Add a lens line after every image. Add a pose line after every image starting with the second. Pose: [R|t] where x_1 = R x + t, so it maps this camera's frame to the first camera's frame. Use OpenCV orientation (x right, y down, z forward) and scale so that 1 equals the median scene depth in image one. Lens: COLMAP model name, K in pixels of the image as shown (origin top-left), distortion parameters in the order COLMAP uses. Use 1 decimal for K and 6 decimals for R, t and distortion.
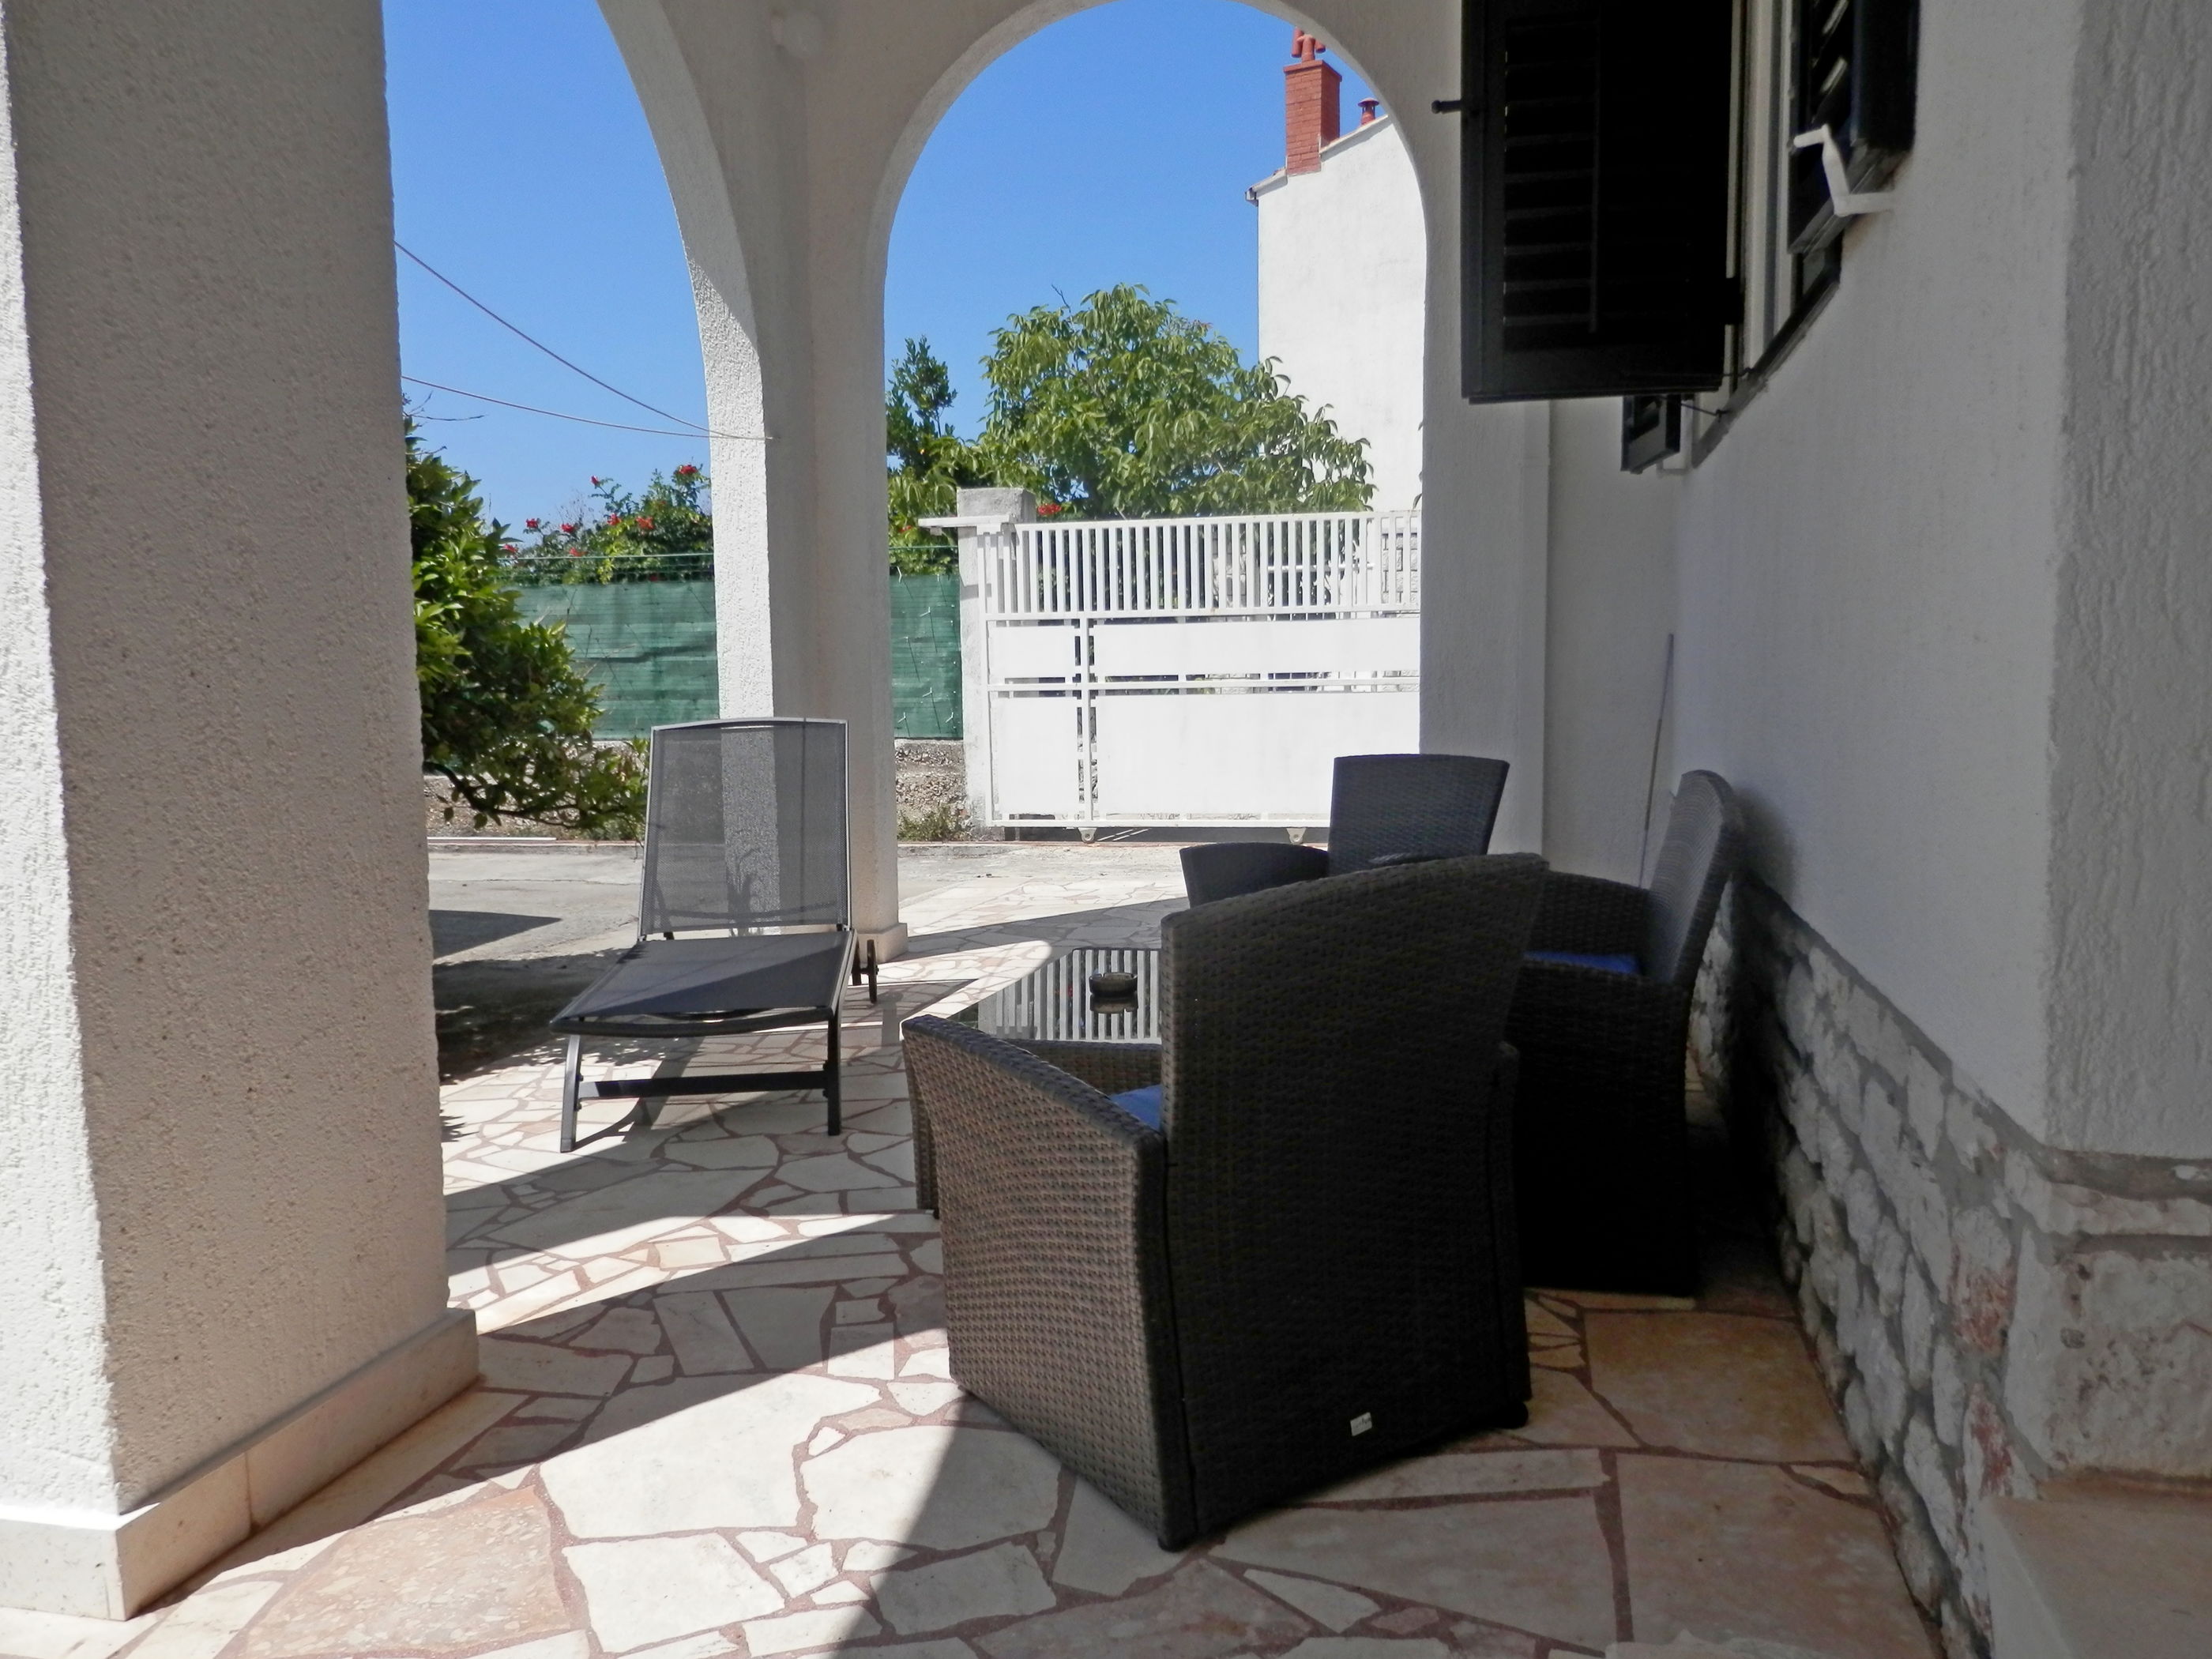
lens RADIAL K [[1586.1, 0, 1097.4], [0, 1586.1, 808.3], [0, 0, 1]] dist [-0.005652, -0.000854]
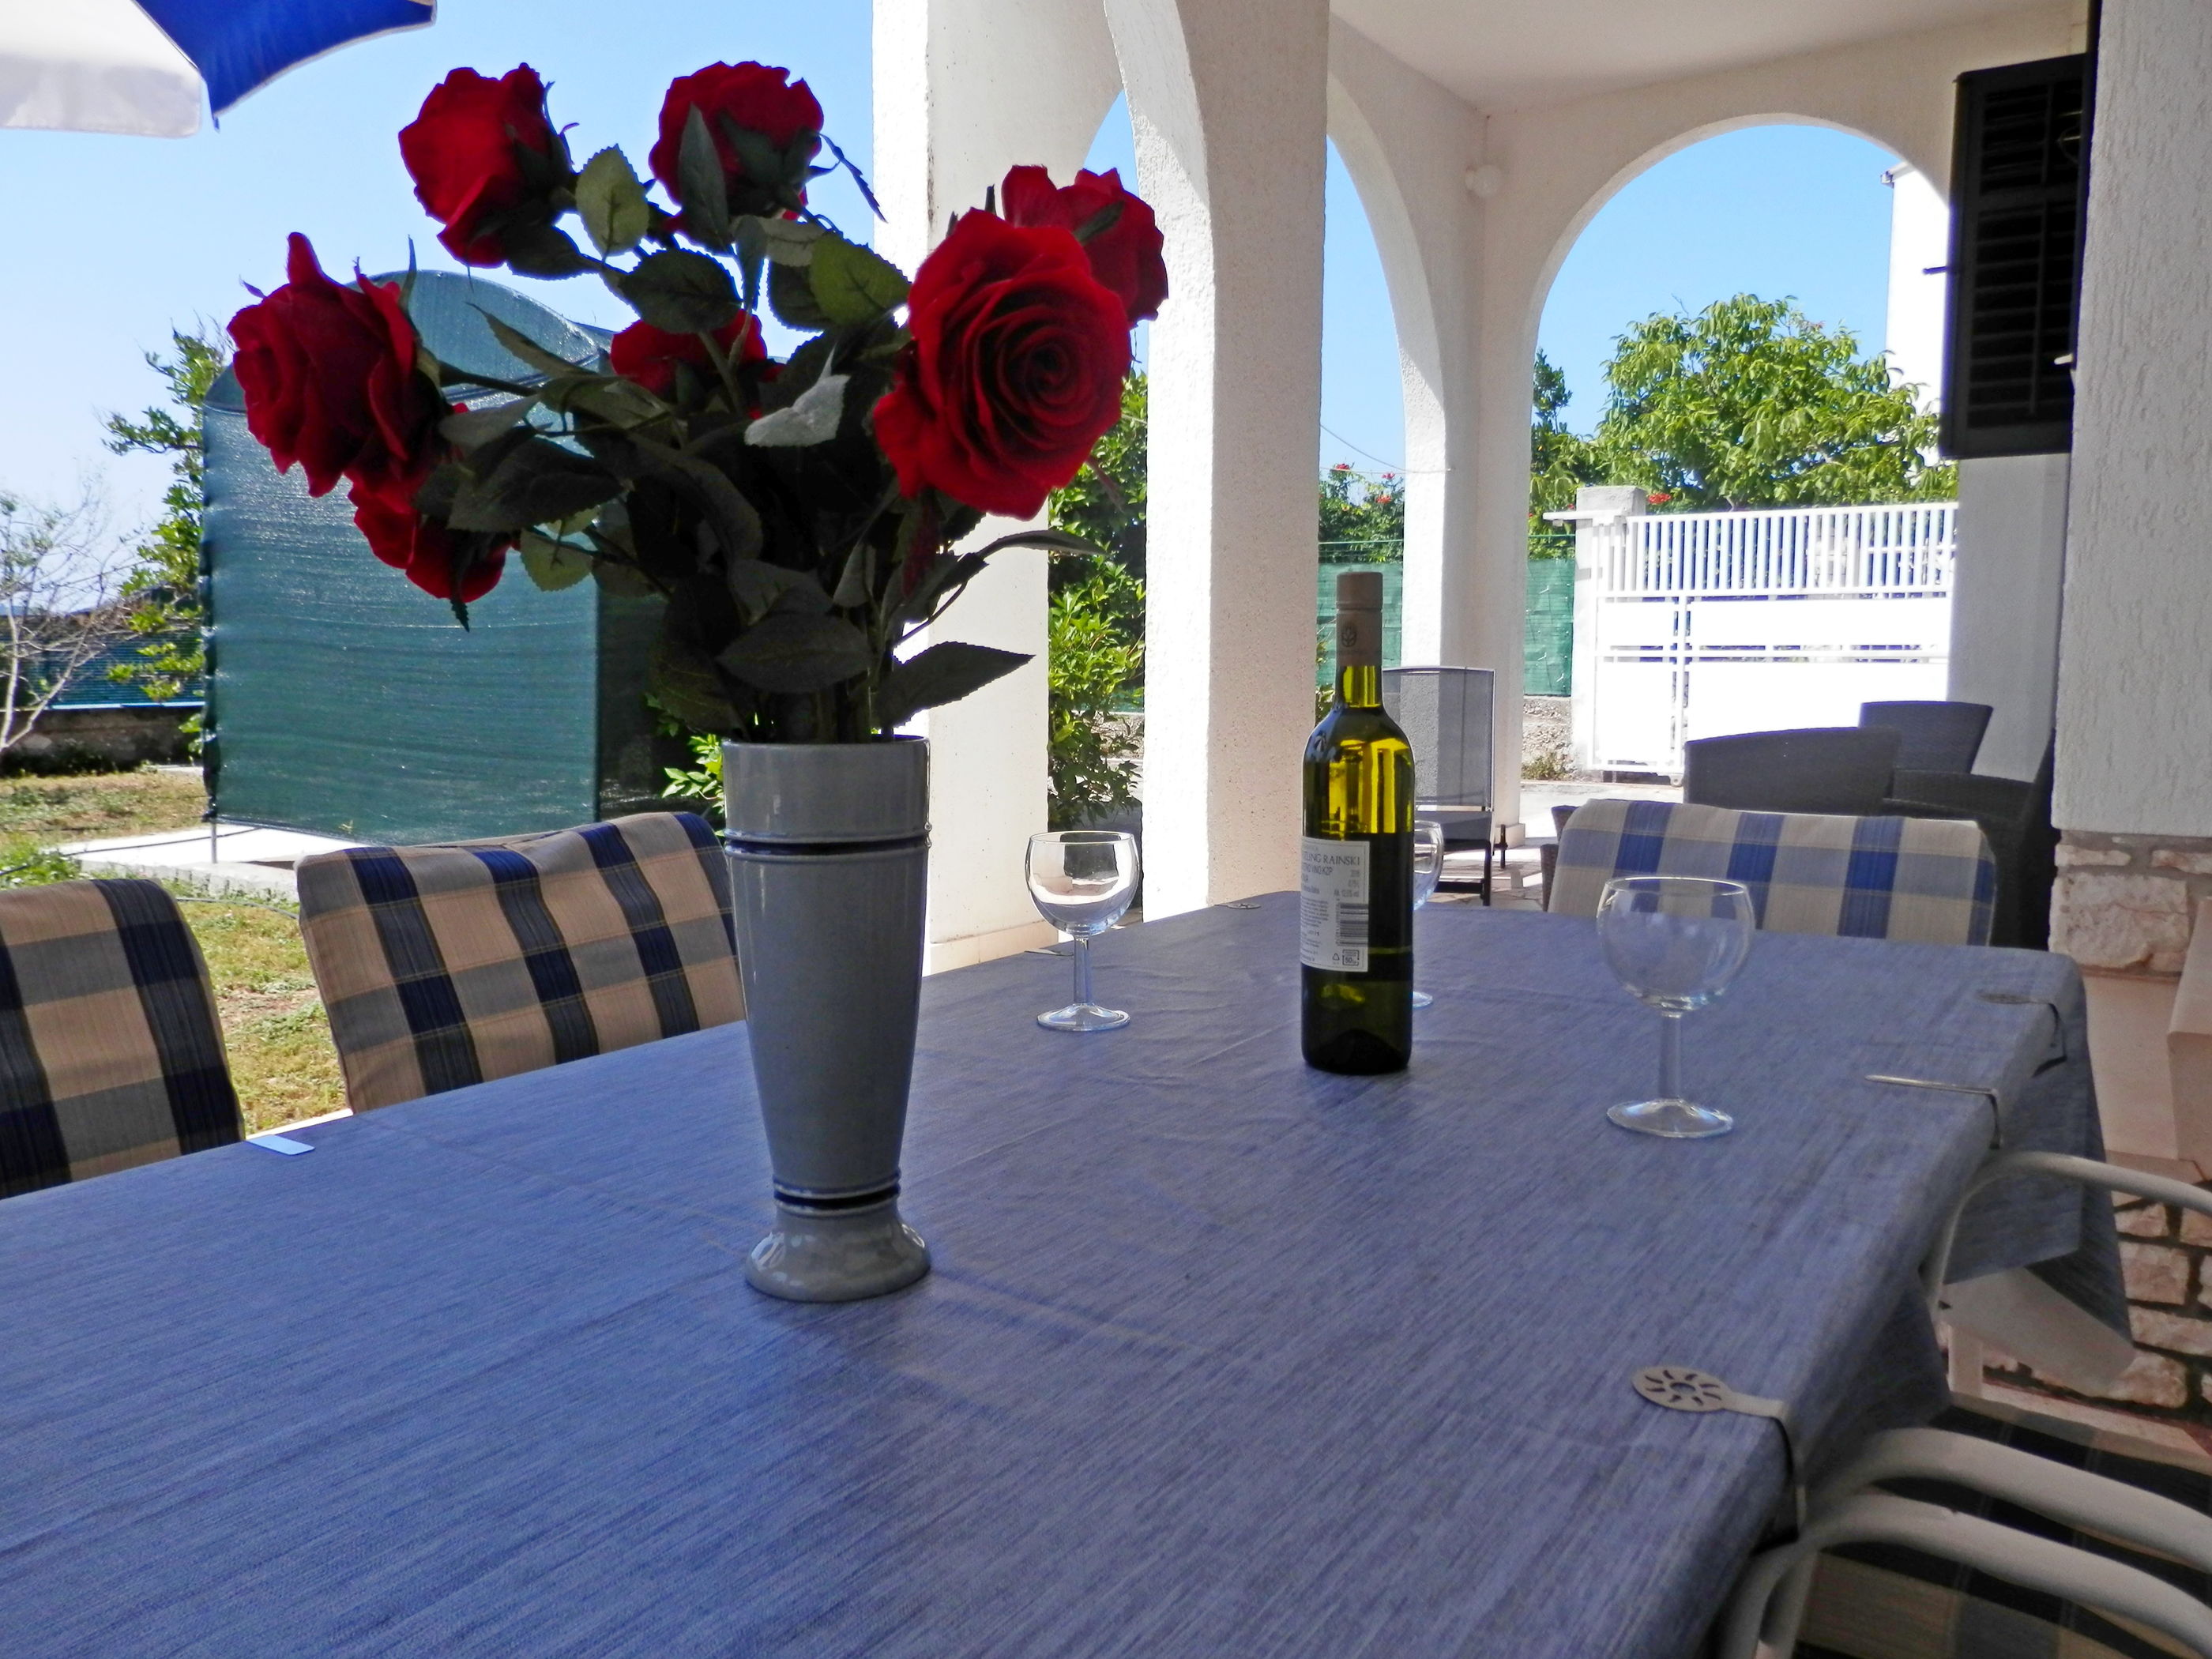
lens RADIAL K [[1667.8, 0, 1116.4], [0, 1667.8, 817.7], [0, 0, 1]] dist [0.015114, -0.002286]
pose [[0.941867, 0.051888, -0.331956, 0.015184], [-0.046053, 0.998615, 0.025427, 0.031980], [0.332816, -0.008661, 0.942952, -0.306178]]
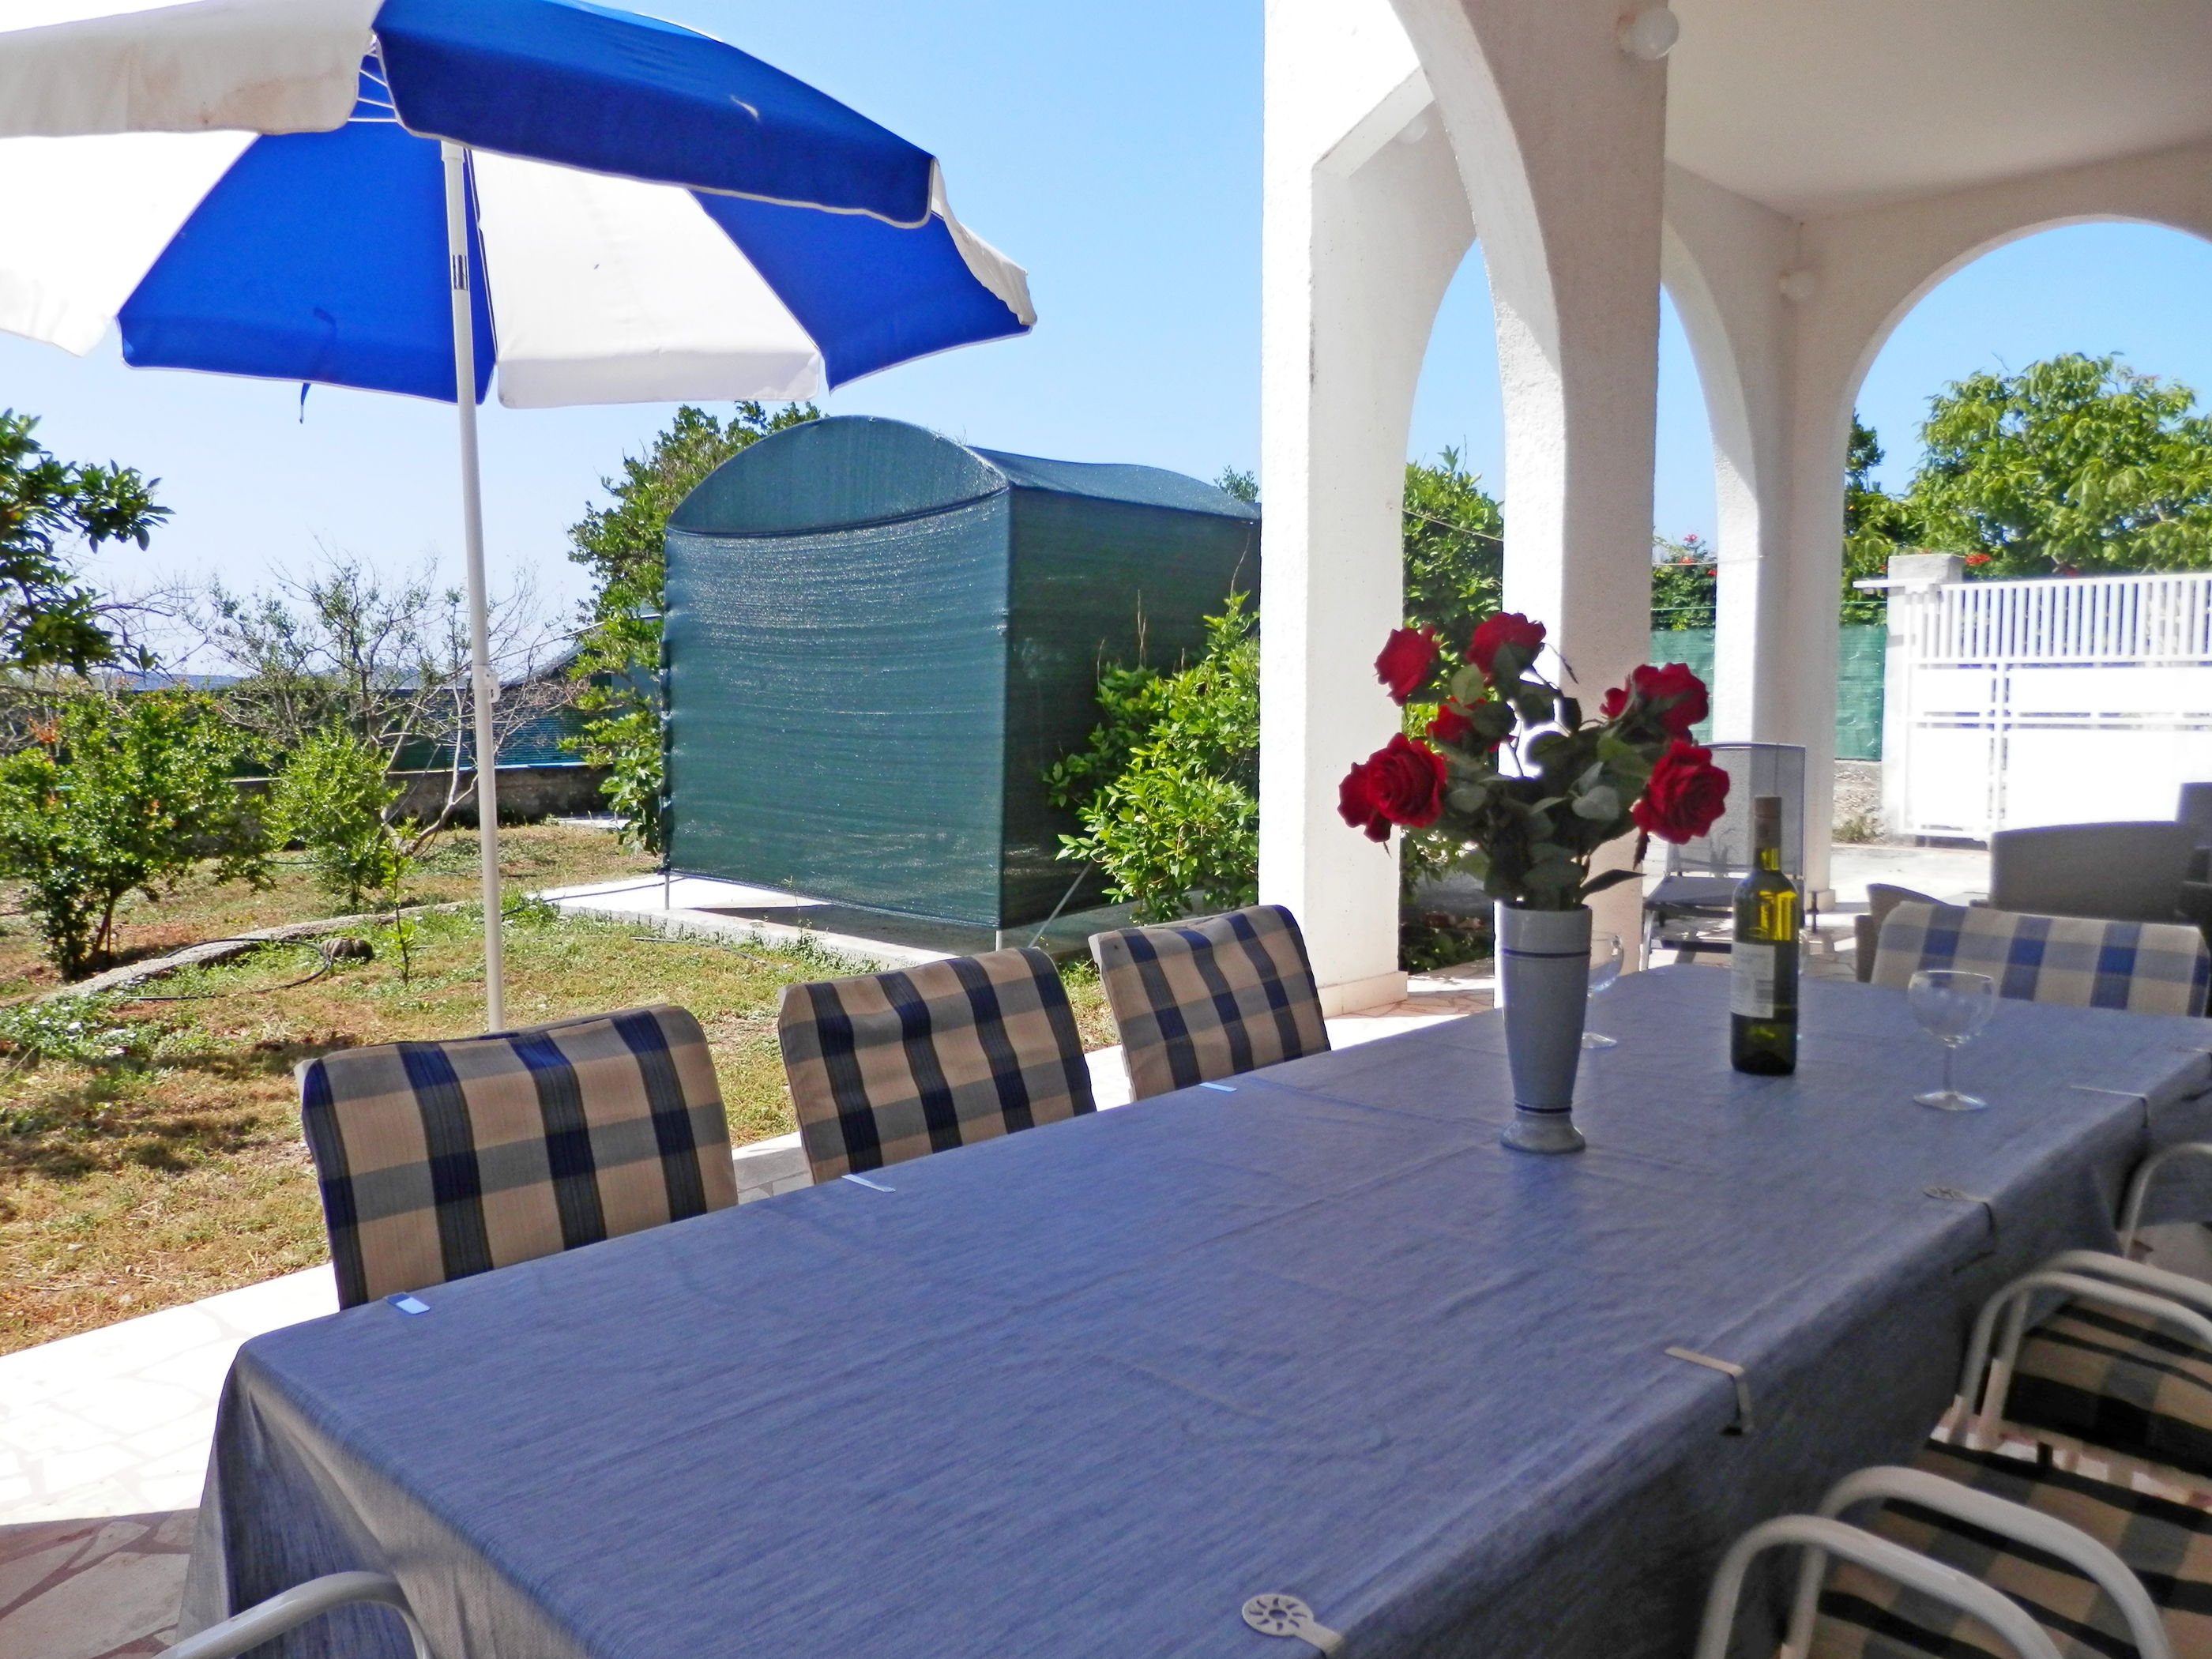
lens RADIAL K [[1719.2, 0, 1083.5], [0, 1719.2, 829.0], [0, 0, 1]] dist [0.006638, 0.000034]
pose [[0.872999, 0.053369, -0.484794, 0.022518], [-0.053061, 0.998488, 0.014369, 0.021220], [0.484828, 0.013180, 0.874510, -0.440608]]
